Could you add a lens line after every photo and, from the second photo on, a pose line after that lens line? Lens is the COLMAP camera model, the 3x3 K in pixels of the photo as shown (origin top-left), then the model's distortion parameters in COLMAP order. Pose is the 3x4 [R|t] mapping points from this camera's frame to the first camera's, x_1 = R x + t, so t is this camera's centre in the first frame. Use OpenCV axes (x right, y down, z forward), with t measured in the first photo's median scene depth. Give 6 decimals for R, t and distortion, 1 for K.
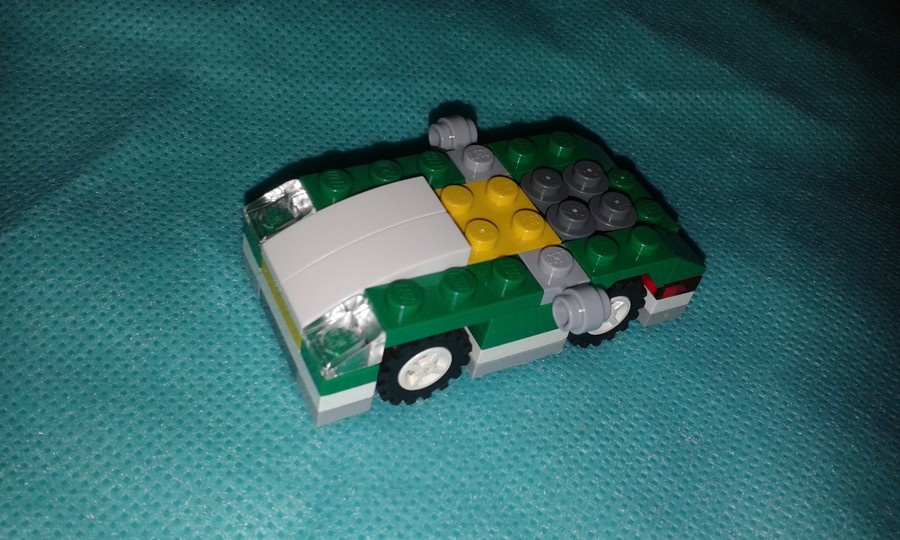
lens RADIAL K [[924.1, 0, 451.8], [0, 924.1, 266.8], [0, 0, 1]] dist [0.013310, 0.000000]
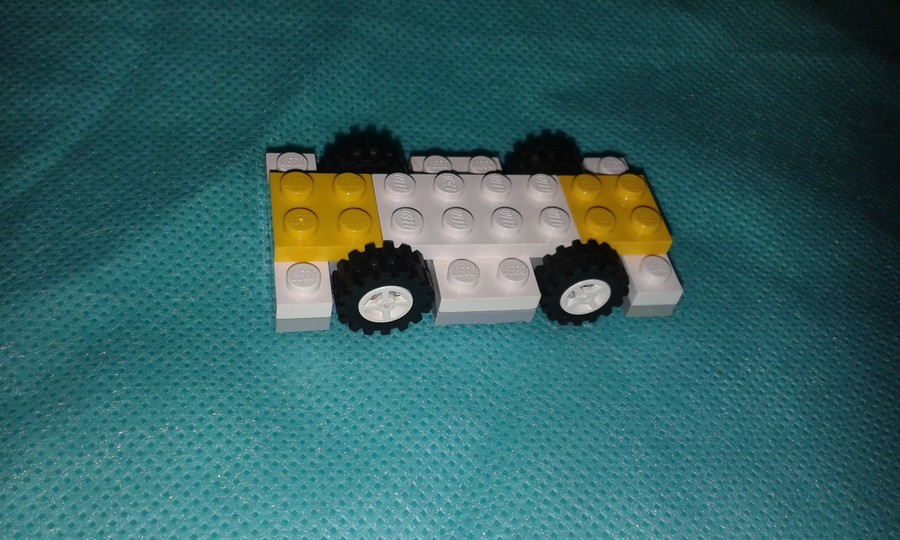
lens RADIAL K [[924.1, 0, 446.5], [0, 924.1, 277.9], [0, 0, 1]] dist [0.013310, 0.000000]
pose [[0.977086, -0.064192, -0.202933, 0.034447], [0.095244, 0.984517, 0.147159, -0.082211], [0.190345, -0.163115, 0.968071, -0.078066]]
